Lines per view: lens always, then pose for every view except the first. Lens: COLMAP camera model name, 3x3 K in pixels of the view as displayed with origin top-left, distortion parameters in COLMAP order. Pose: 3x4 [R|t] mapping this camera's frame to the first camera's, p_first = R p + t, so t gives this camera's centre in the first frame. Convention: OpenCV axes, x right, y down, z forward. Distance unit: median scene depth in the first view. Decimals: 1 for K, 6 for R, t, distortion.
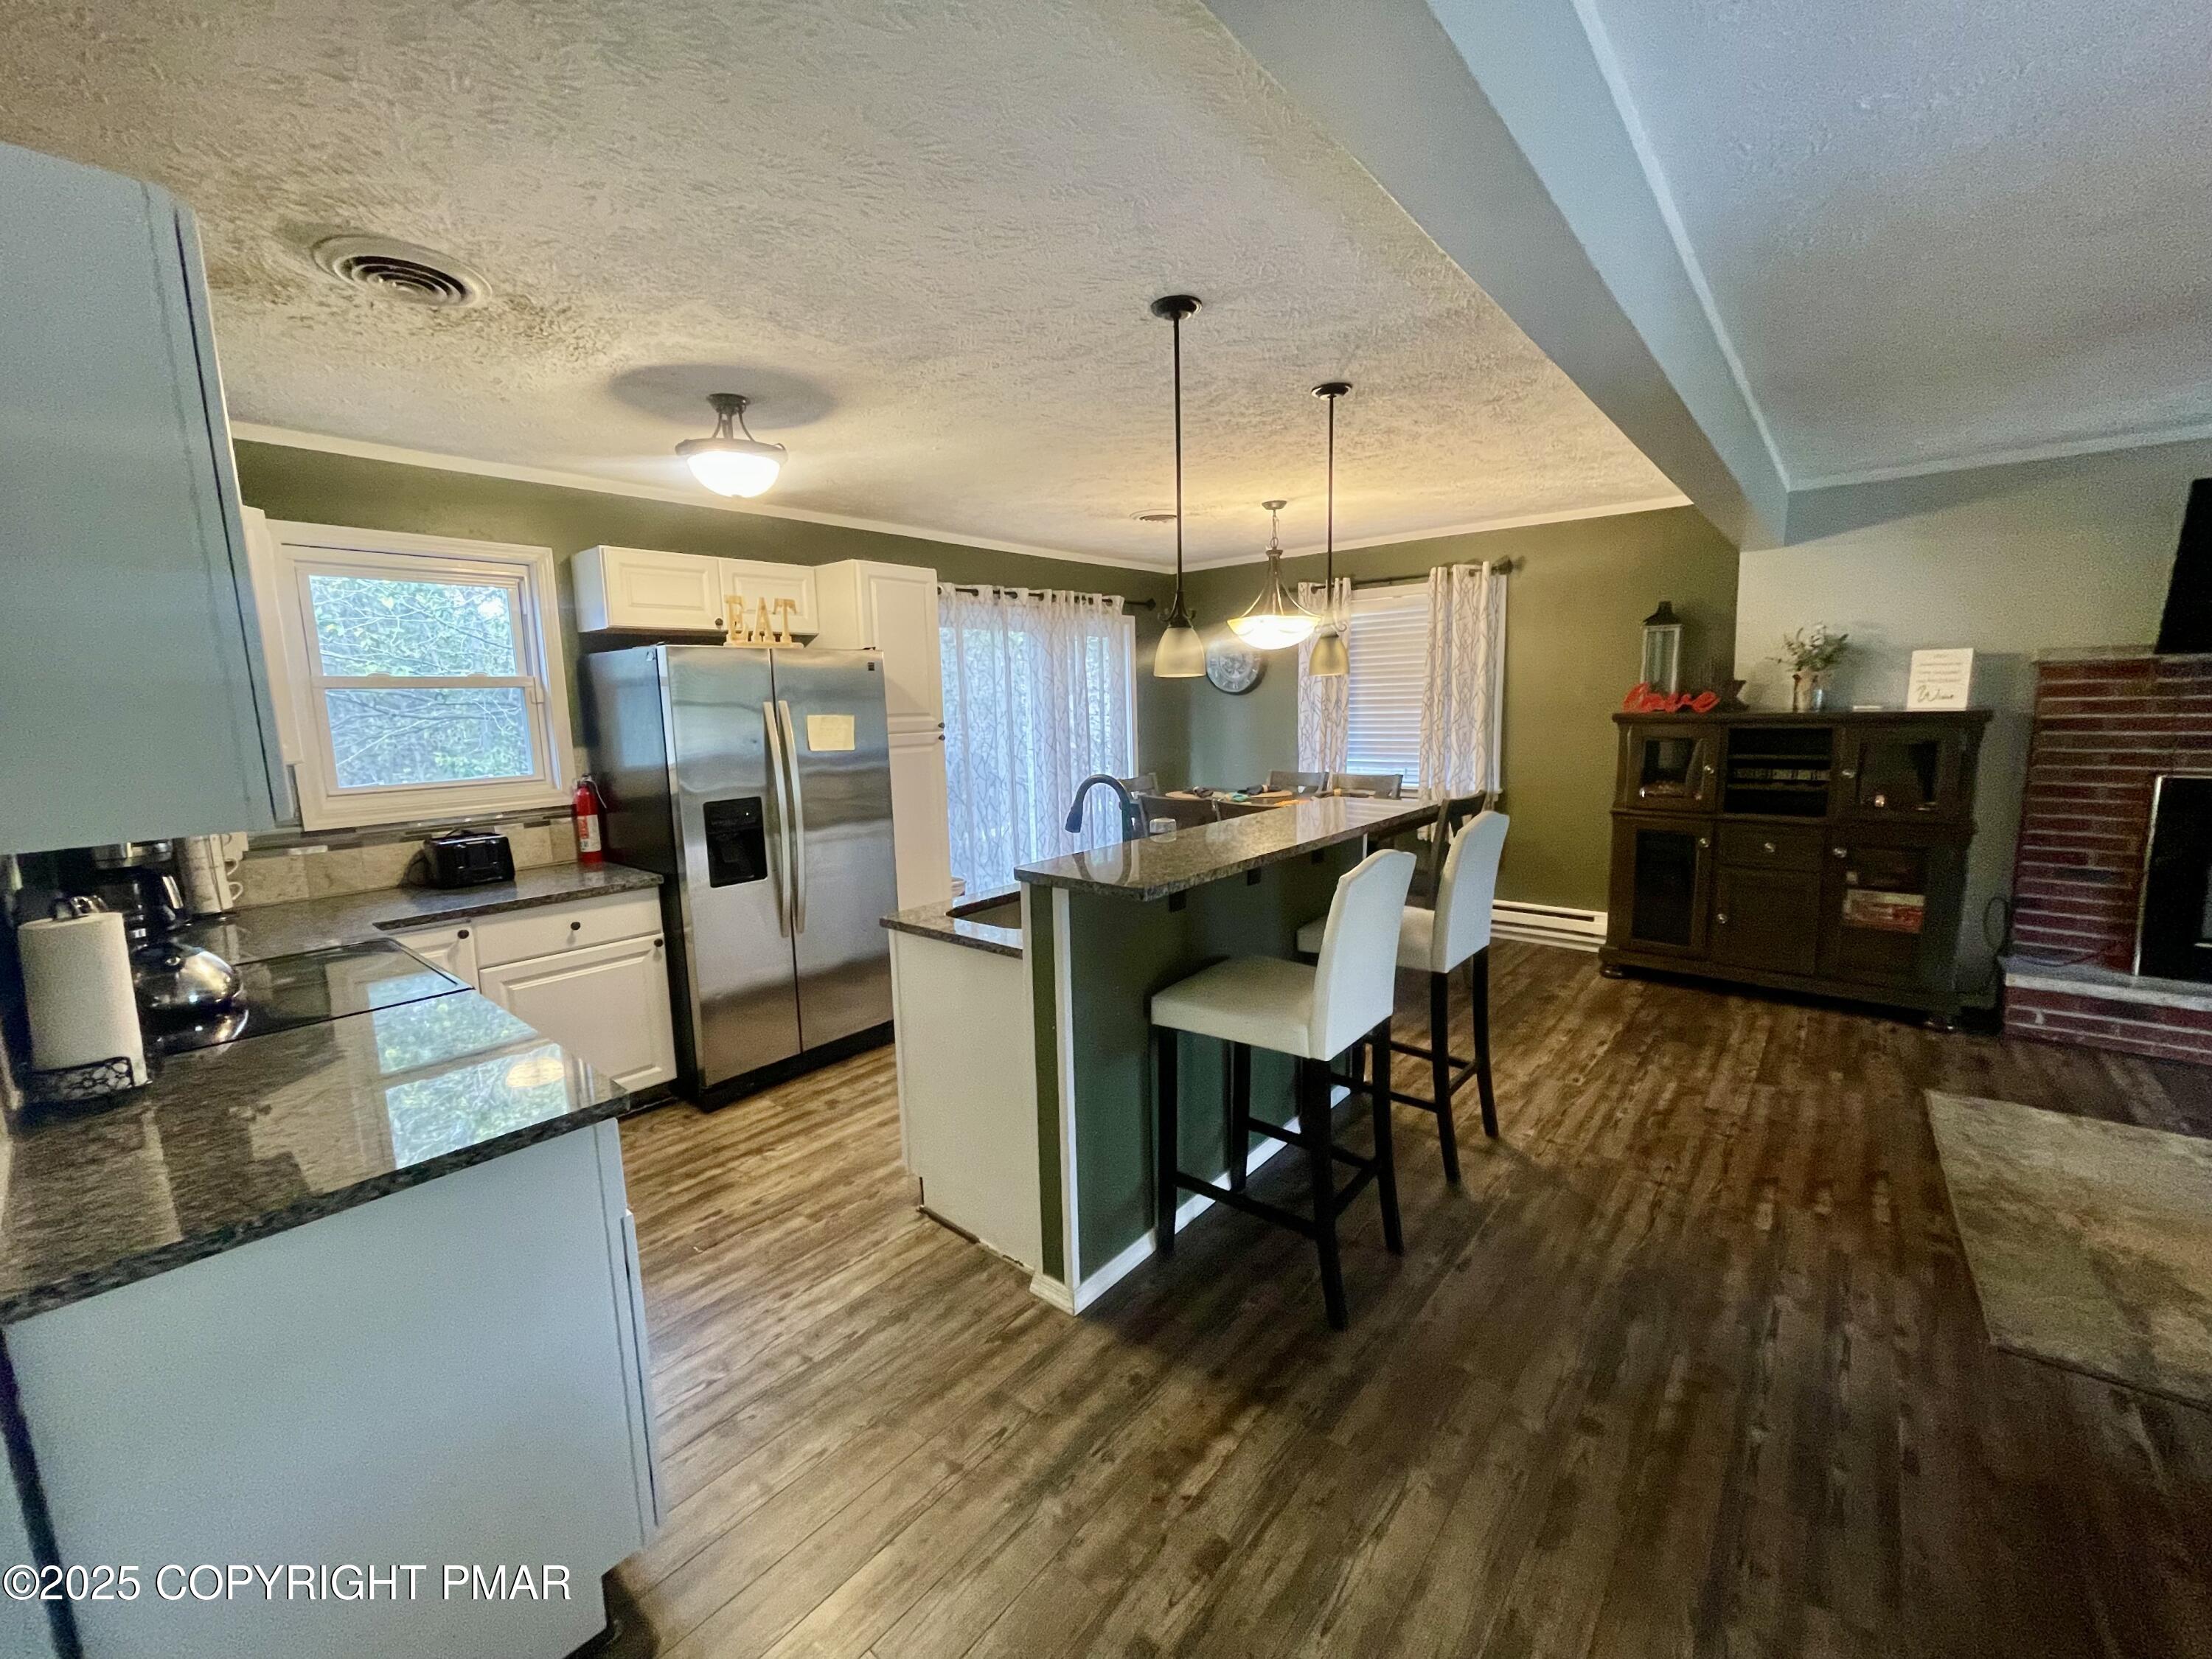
lens RADIAL K [[887.5, 0, 1098.1], [0, 887.5, 828.3], [0, 0, 1]] dist [0.000952, -0.000098]
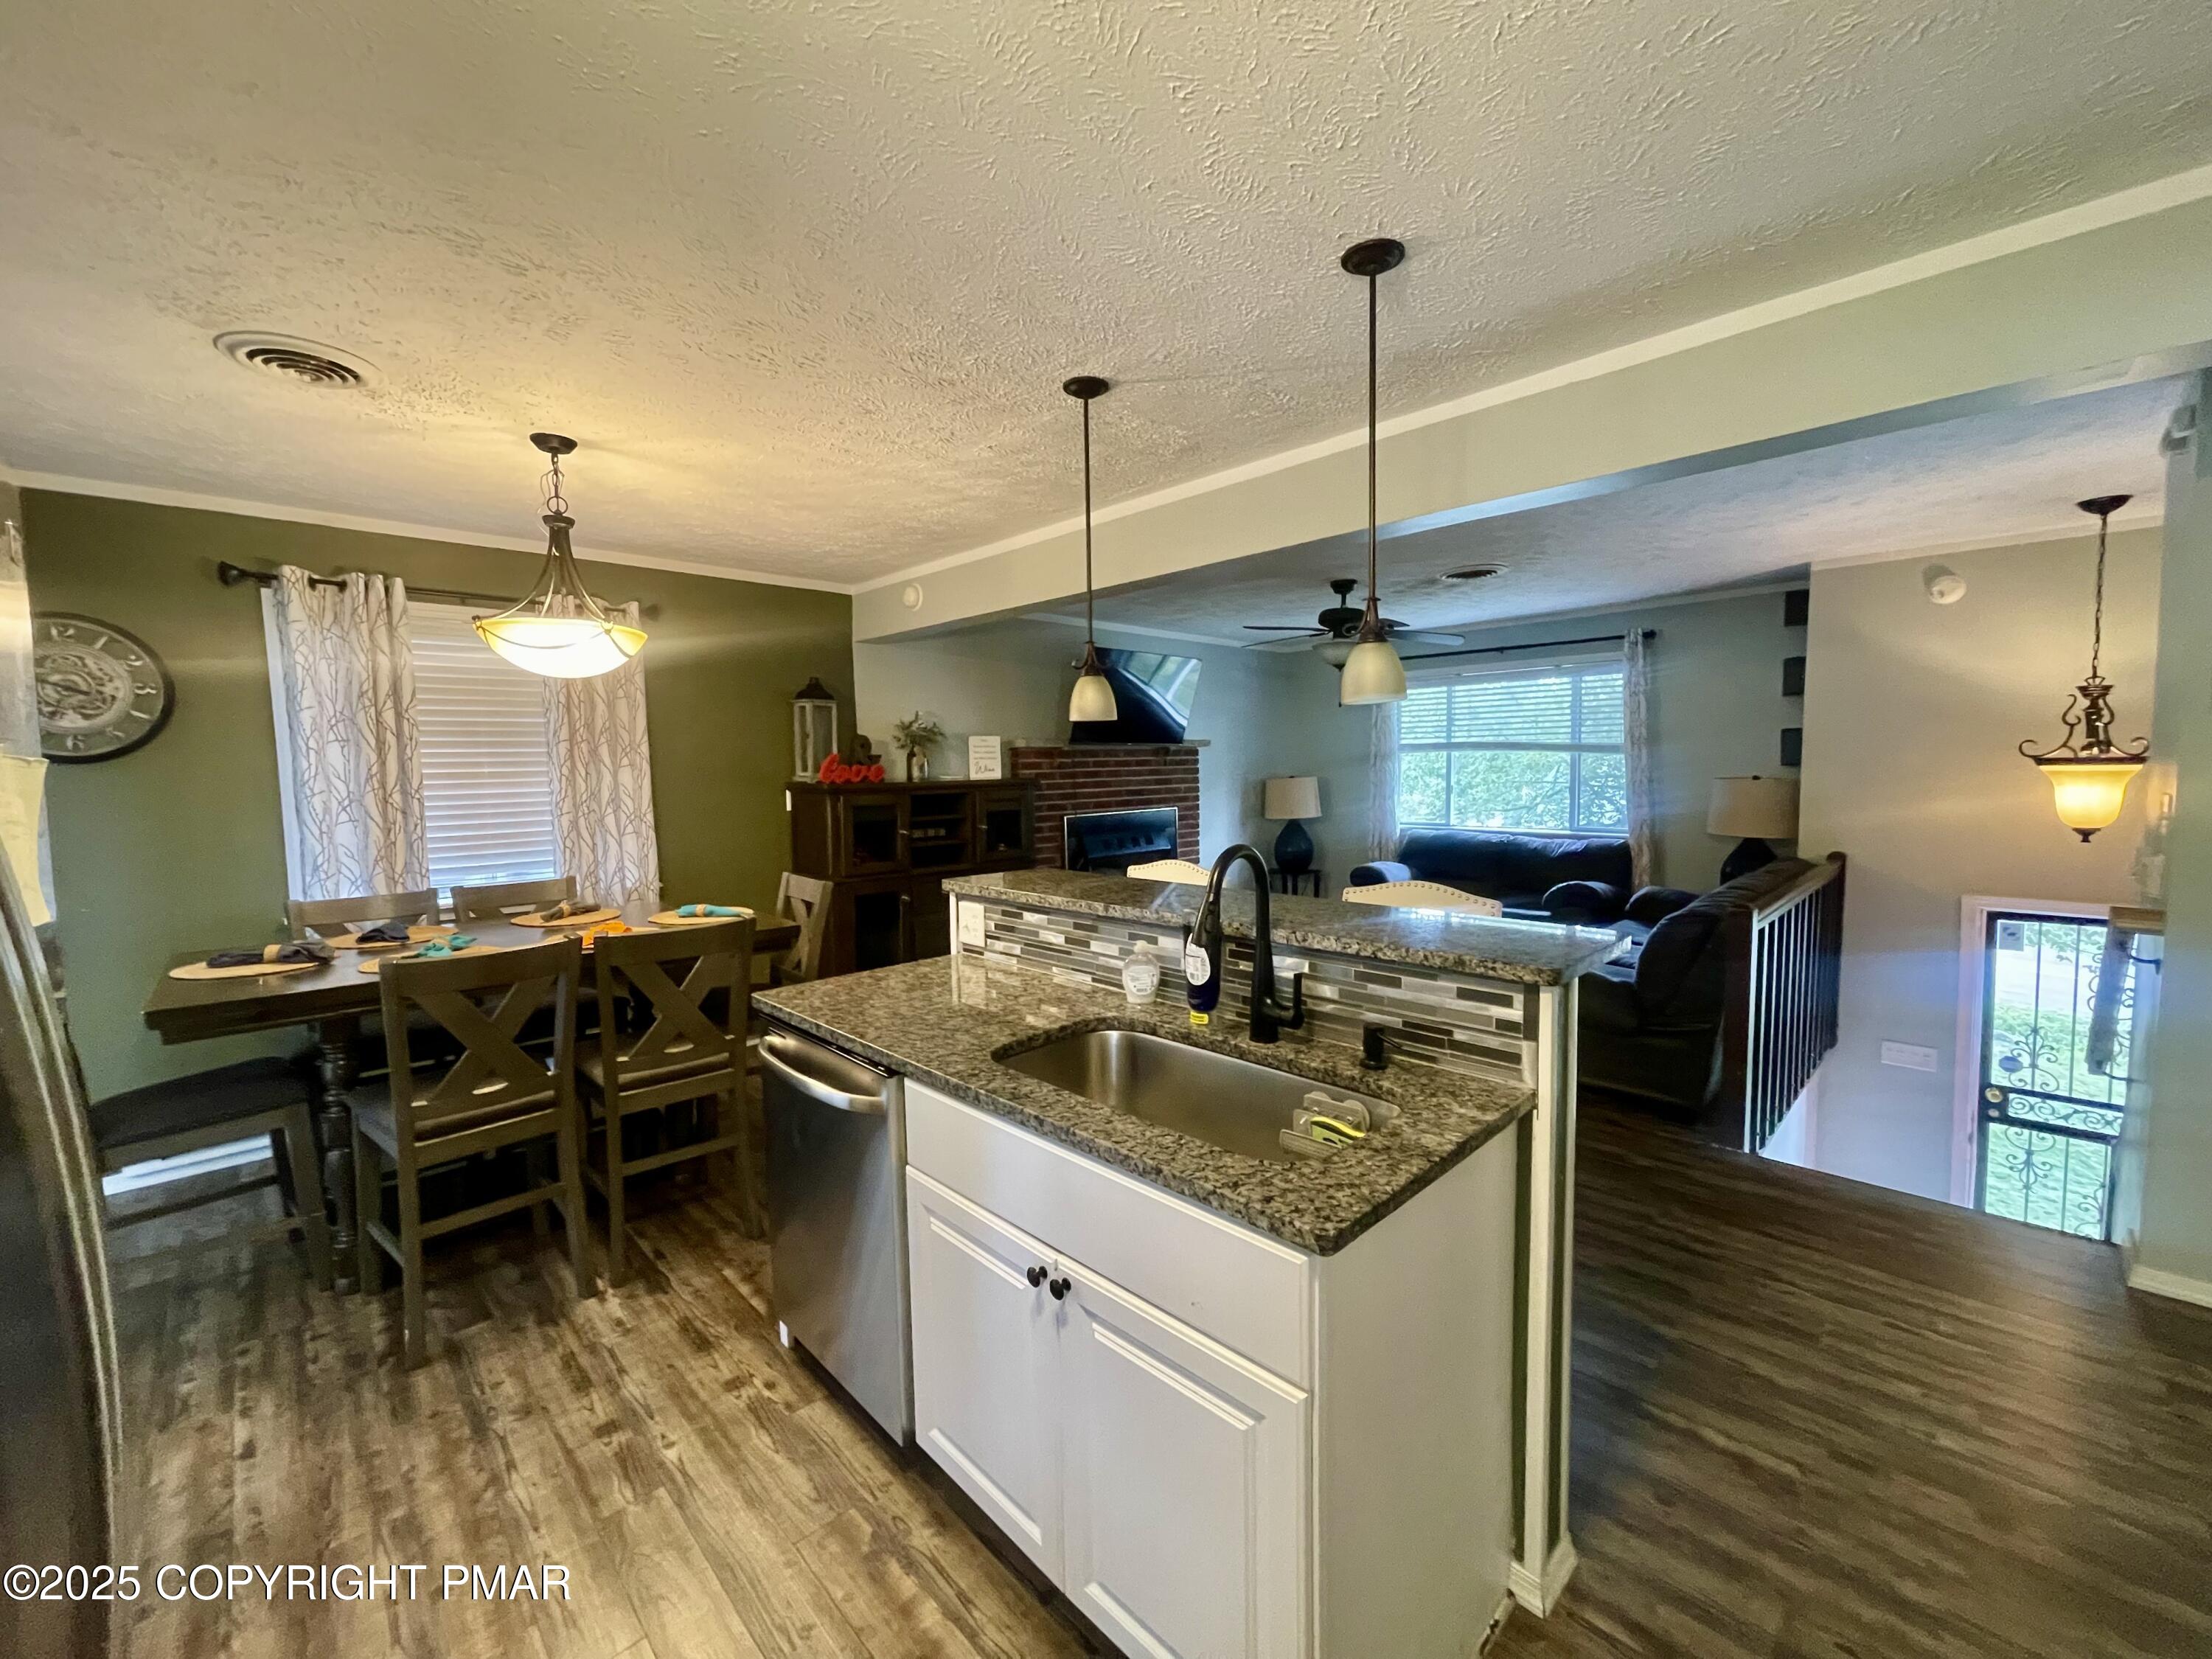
lens RADIAL K [[887.5, 0, 1096.9], [0, 887.5, 831.0], [0, 0, 1]] dist [0.000952, -0.000098]
pose [[0.111491, -0.051015, 0.992455, -0.420455], [0.155738, 0.987239, 0.033252, -0.070707], [-0.981486, 0.150856, 0.118013, 0.663719]]
